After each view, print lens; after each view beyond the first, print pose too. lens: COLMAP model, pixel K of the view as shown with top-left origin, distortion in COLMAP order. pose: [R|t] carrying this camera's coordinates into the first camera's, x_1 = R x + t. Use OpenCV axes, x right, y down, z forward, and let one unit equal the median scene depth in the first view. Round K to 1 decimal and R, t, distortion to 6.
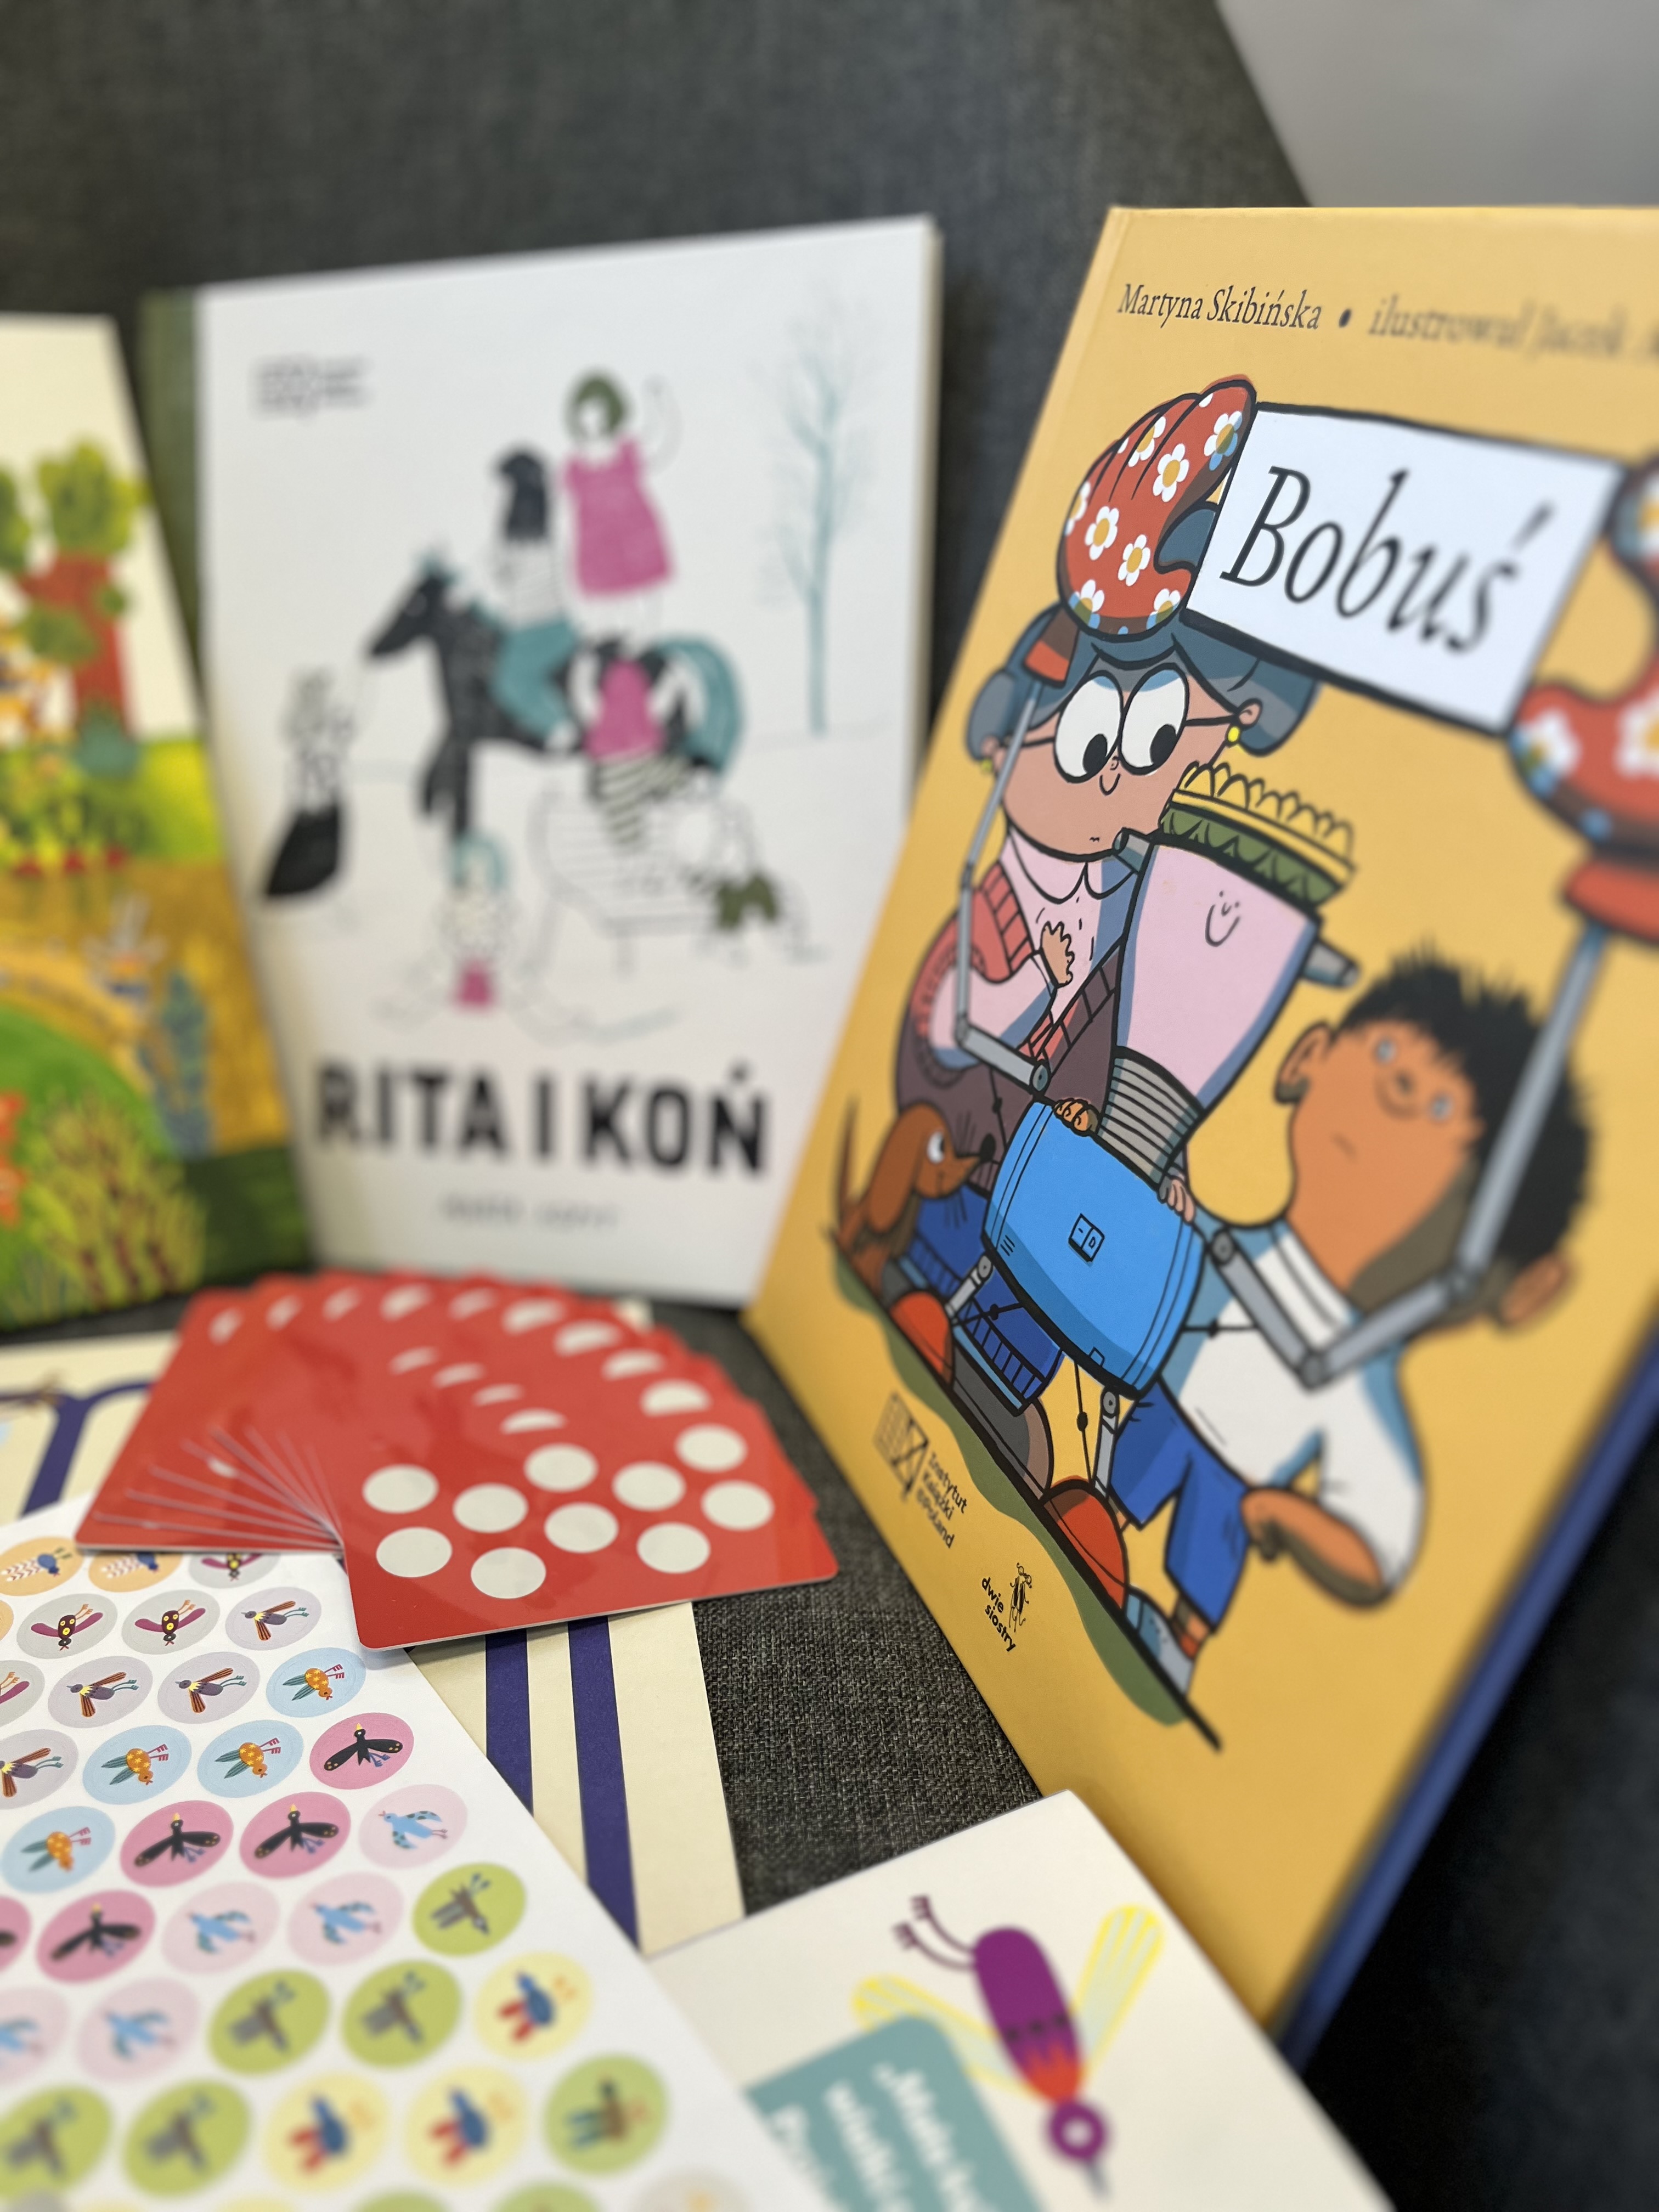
lens RADIAL K [[1522.8, 0, 829.5], [0, 1522.8, 1106.0], [0, 0, 1]] dist [-0.067739, 0.000039]
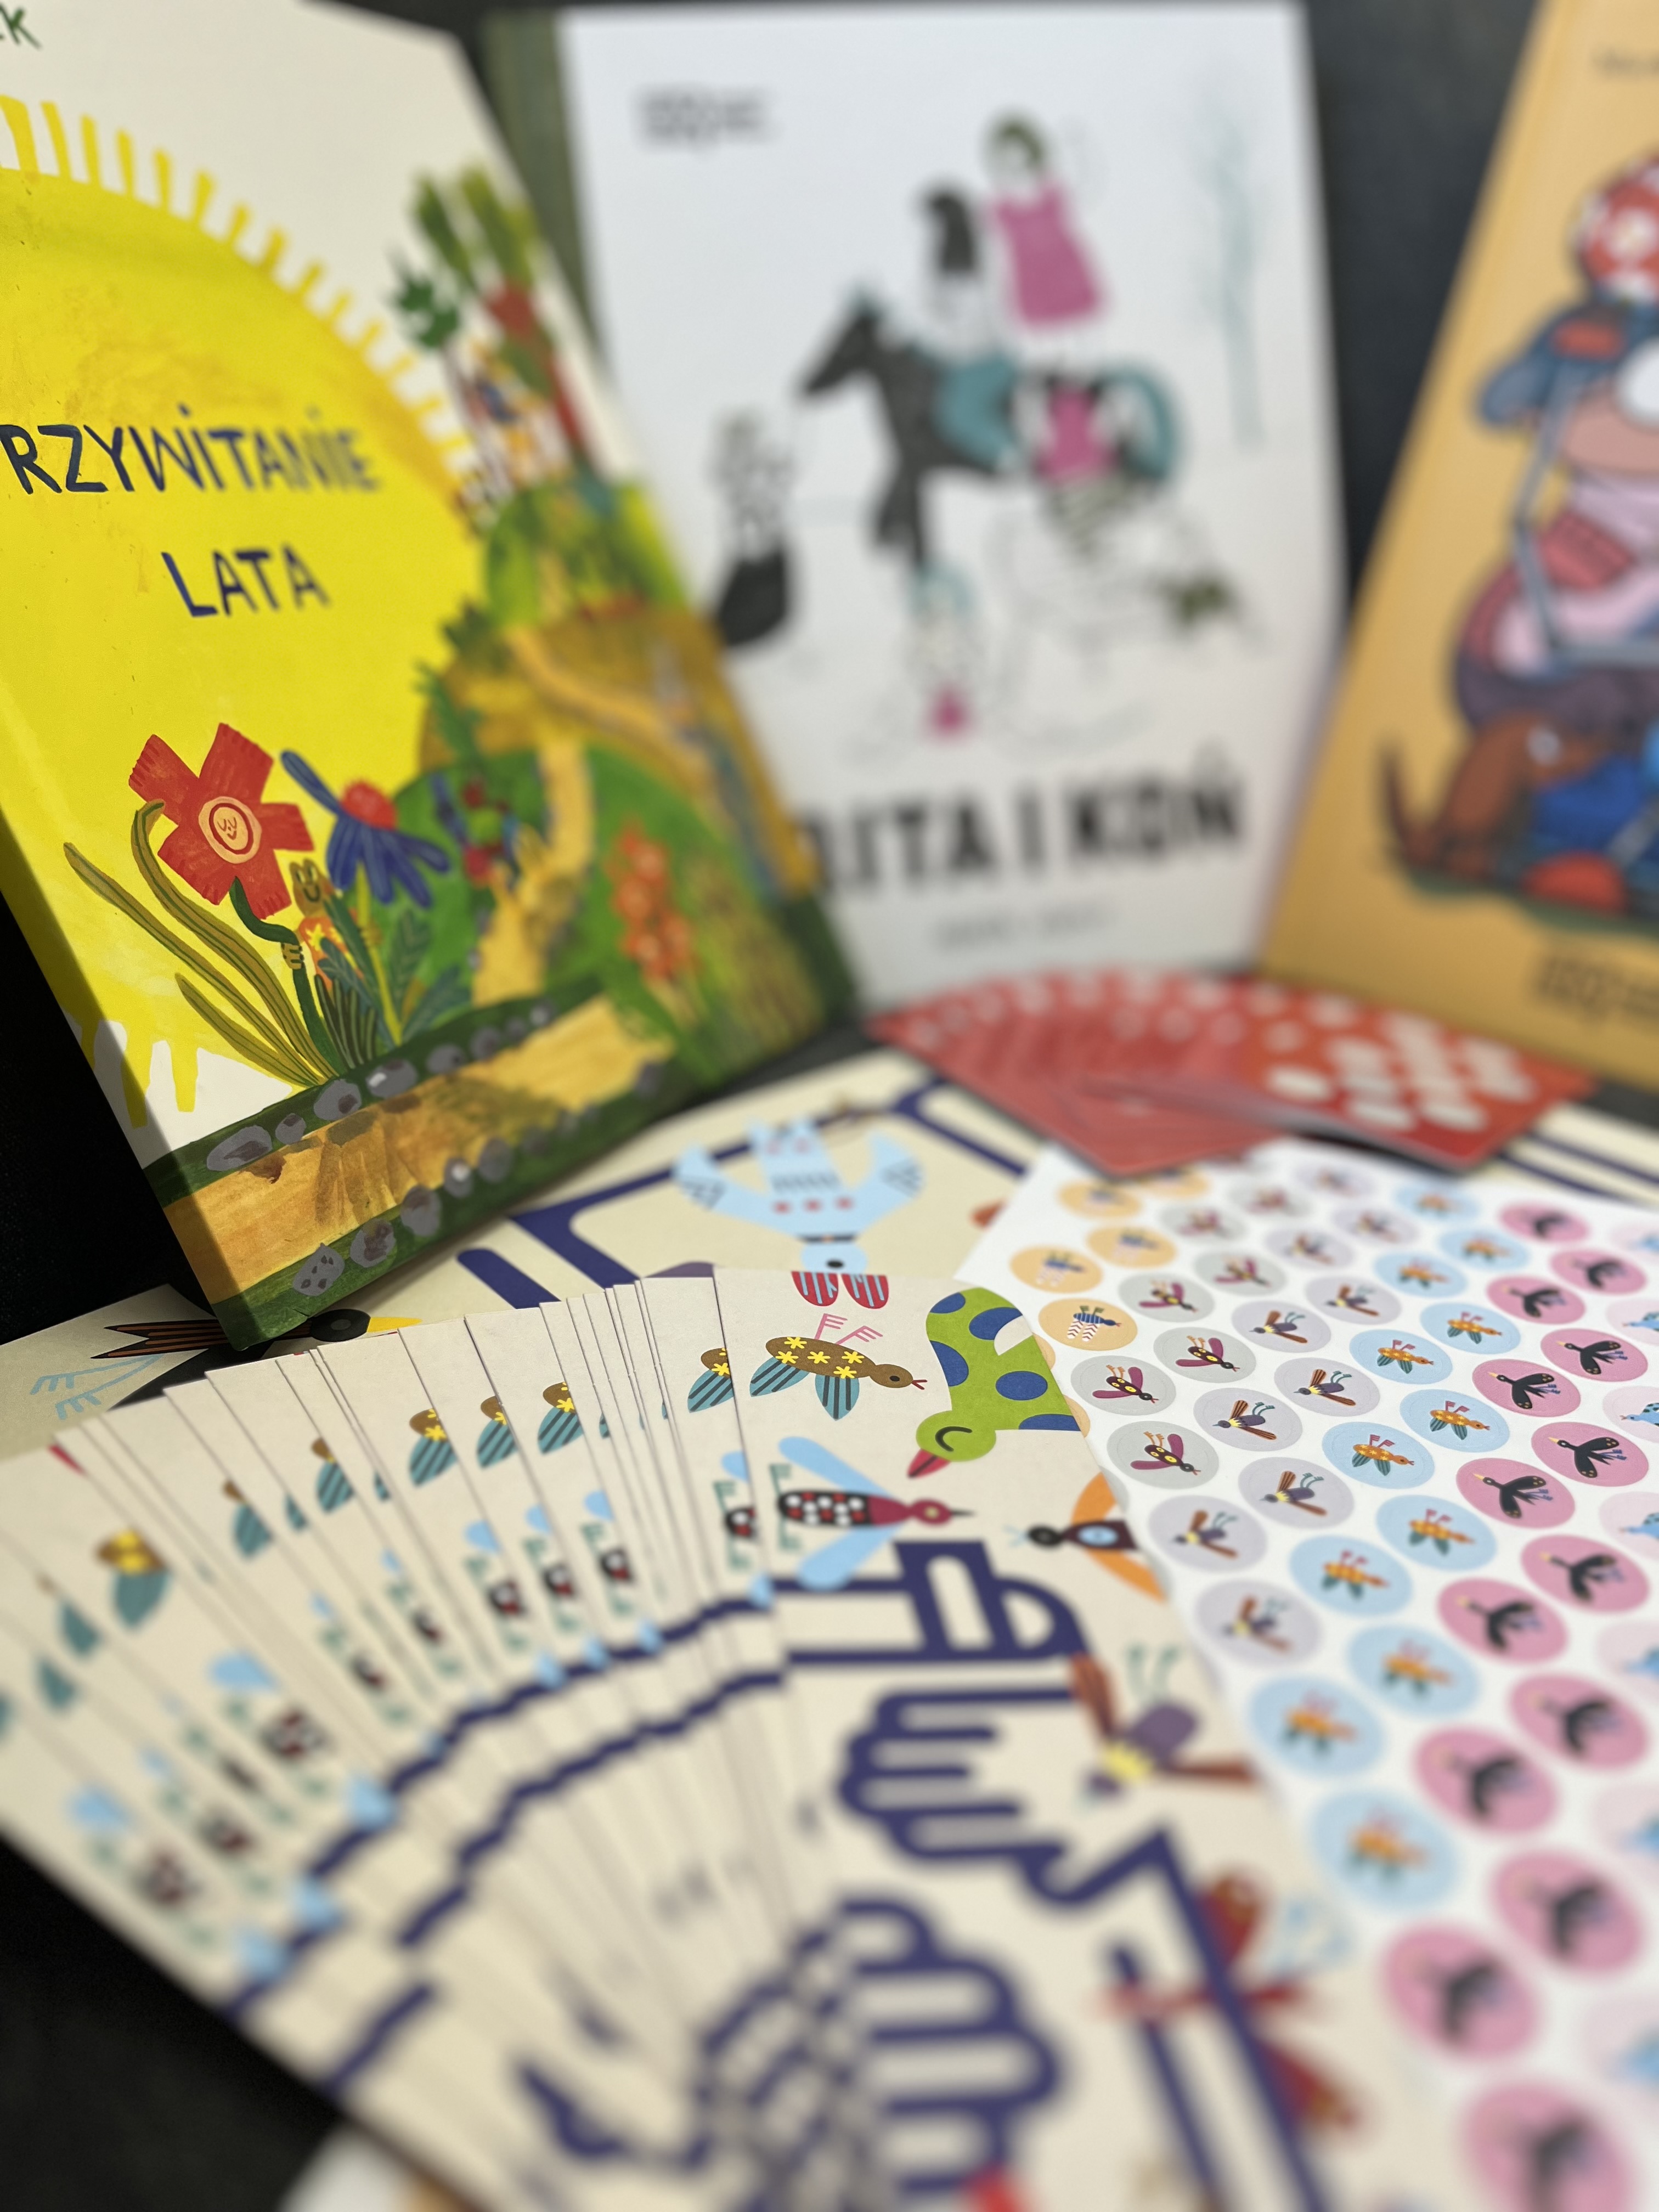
lens RADIAL K [[1522.8, 0, 829.5], [0, 1522.8, 1106.0], [0, 0, 1]] dist [-0.067739, 0.000039]
pose [[0.902341, -0.199595, 0.382023, -0.778748], [0.188951, 0.979792, 0.065609, 0.102385], [-0.387398, 0.012982, 0.921821, 0.086380]]
